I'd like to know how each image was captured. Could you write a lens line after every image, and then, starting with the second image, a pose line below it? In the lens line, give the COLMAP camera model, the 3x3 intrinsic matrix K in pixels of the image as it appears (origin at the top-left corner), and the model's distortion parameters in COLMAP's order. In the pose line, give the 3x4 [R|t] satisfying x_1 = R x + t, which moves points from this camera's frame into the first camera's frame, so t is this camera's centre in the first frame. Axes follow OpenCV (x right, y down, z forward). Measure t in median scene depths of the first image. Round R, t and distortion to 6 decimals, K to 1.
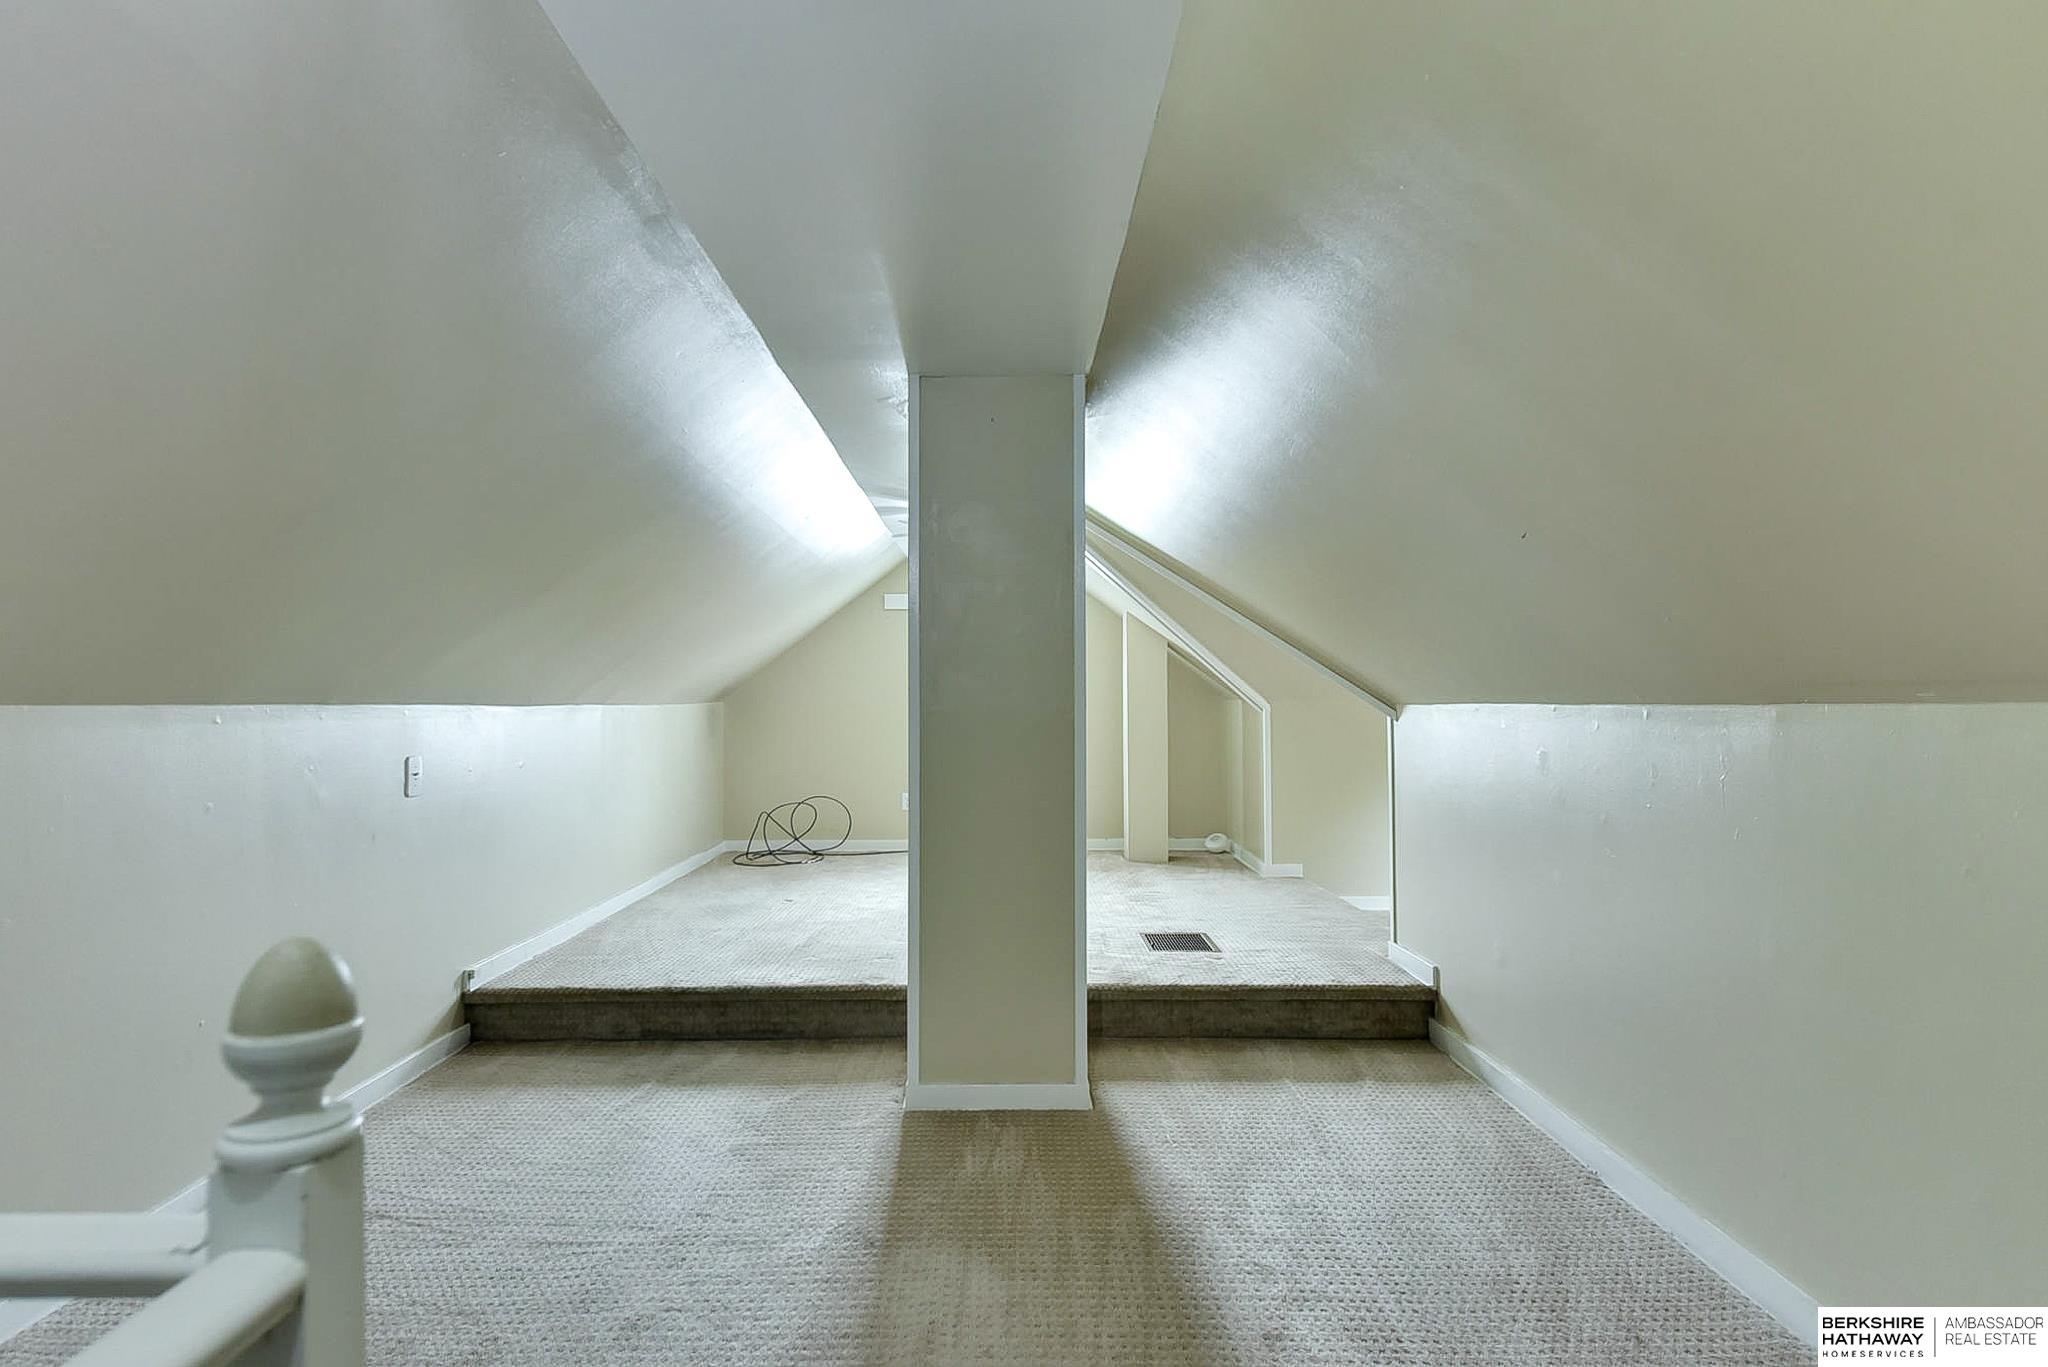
lens RADIAL K [[1022.0, 0, 1011.9], [0, 1022.0, 685.9], [0, 0, 1]] dist [0.003933, -0.000951]
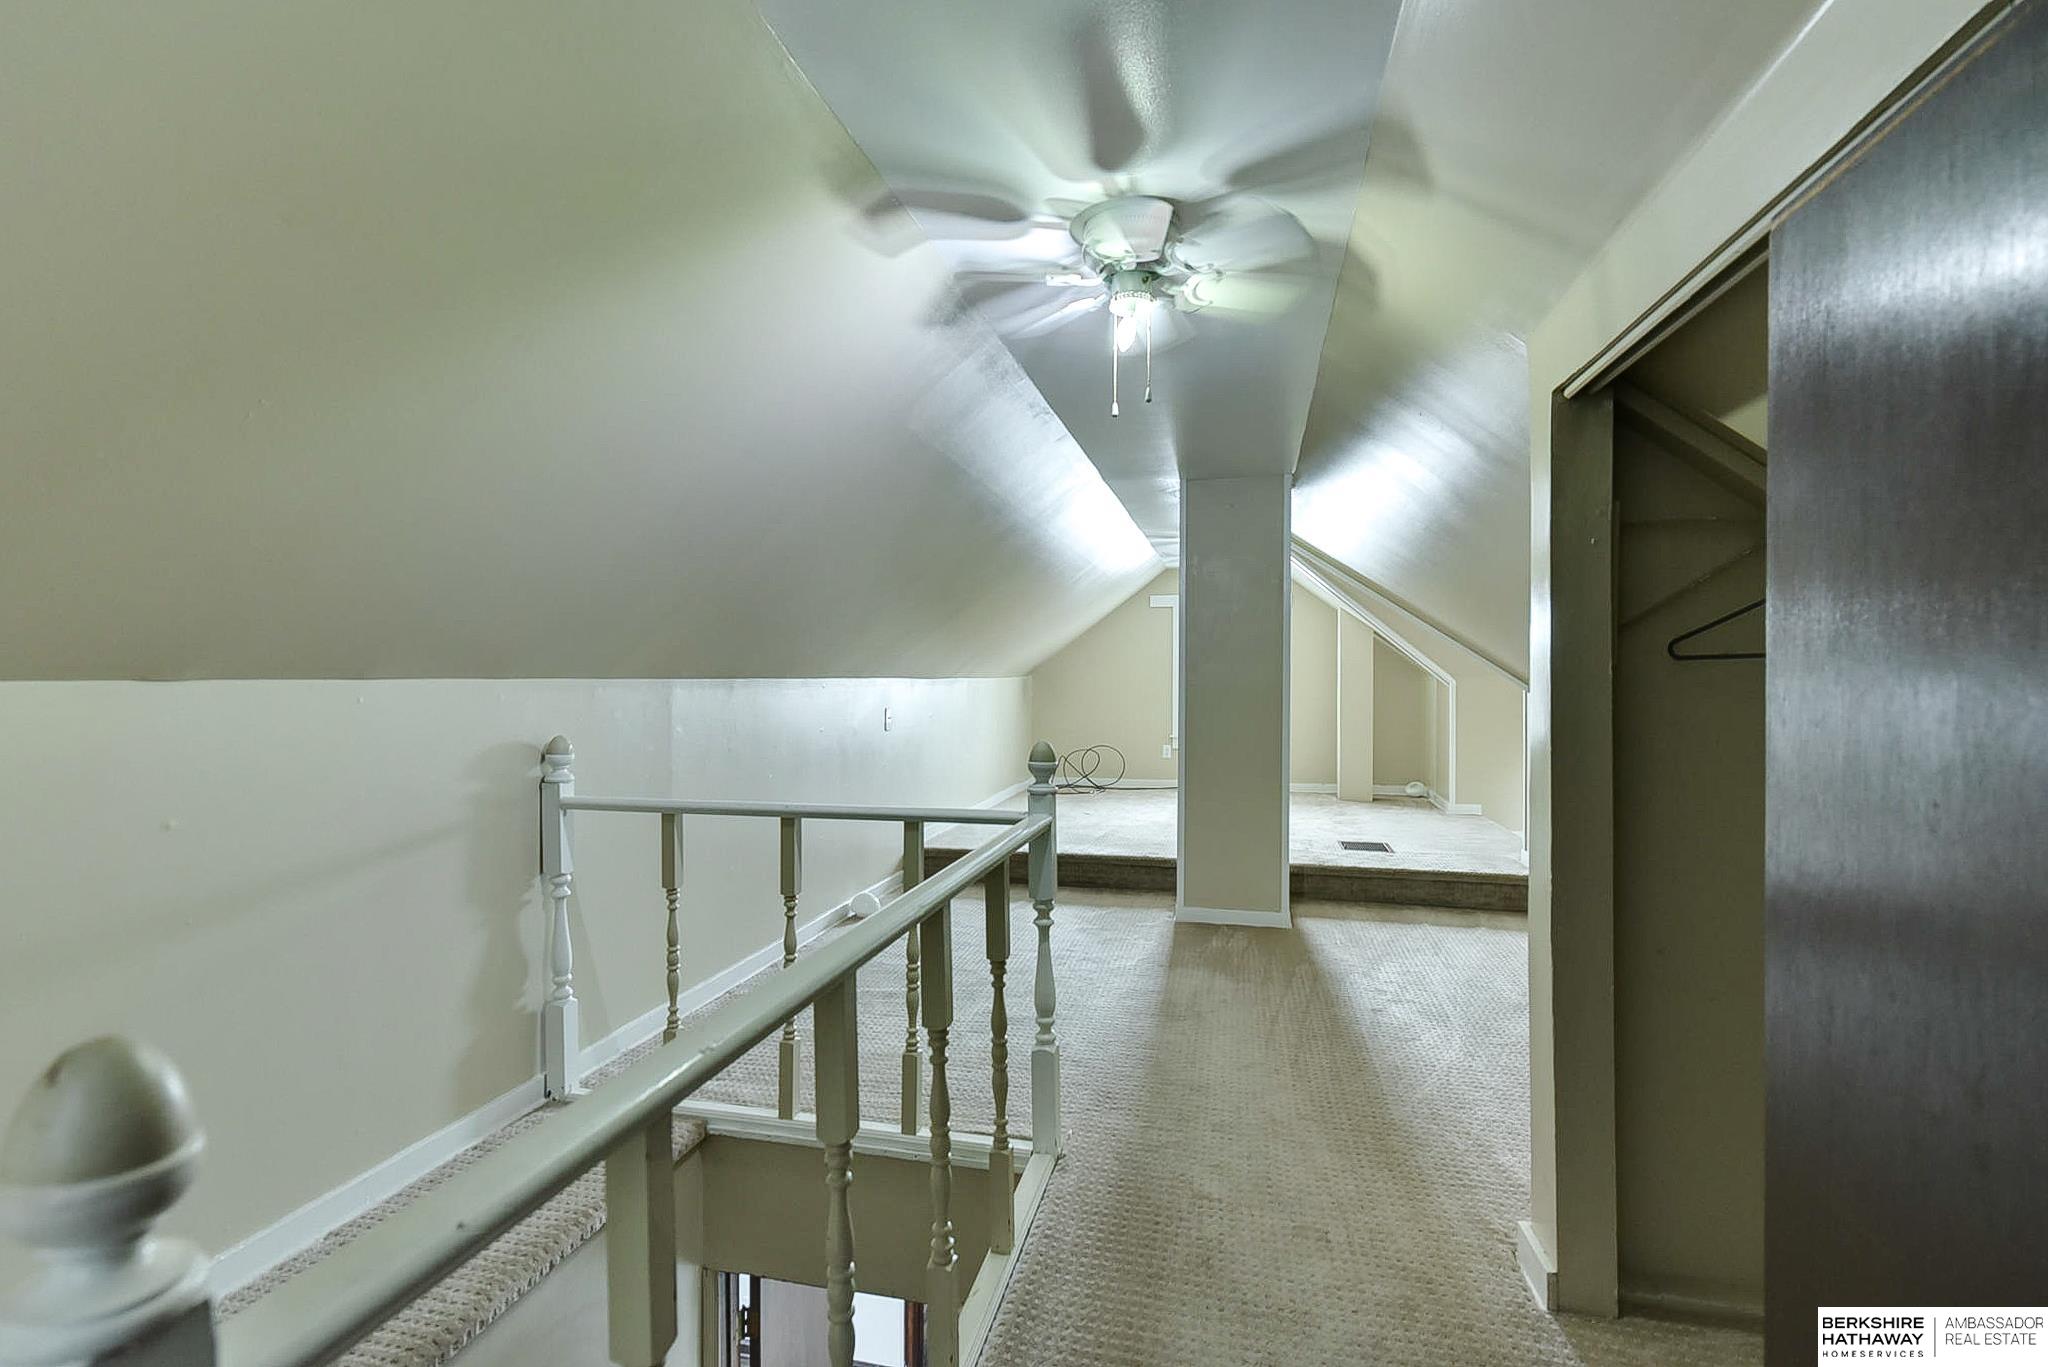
lens RADIAL K [[974.9, 0, 997.1], [0, 974.9, 692.1], [0, 0, 1]] dist [0.000312, 0.000335]
pose [[0.966503, 0.007906, -0.256533, 0.016856], [0.000689, 0.999442, 0.033400, -0.011960], [0.256654, -0.032458, 0.965958, -0.509280]]
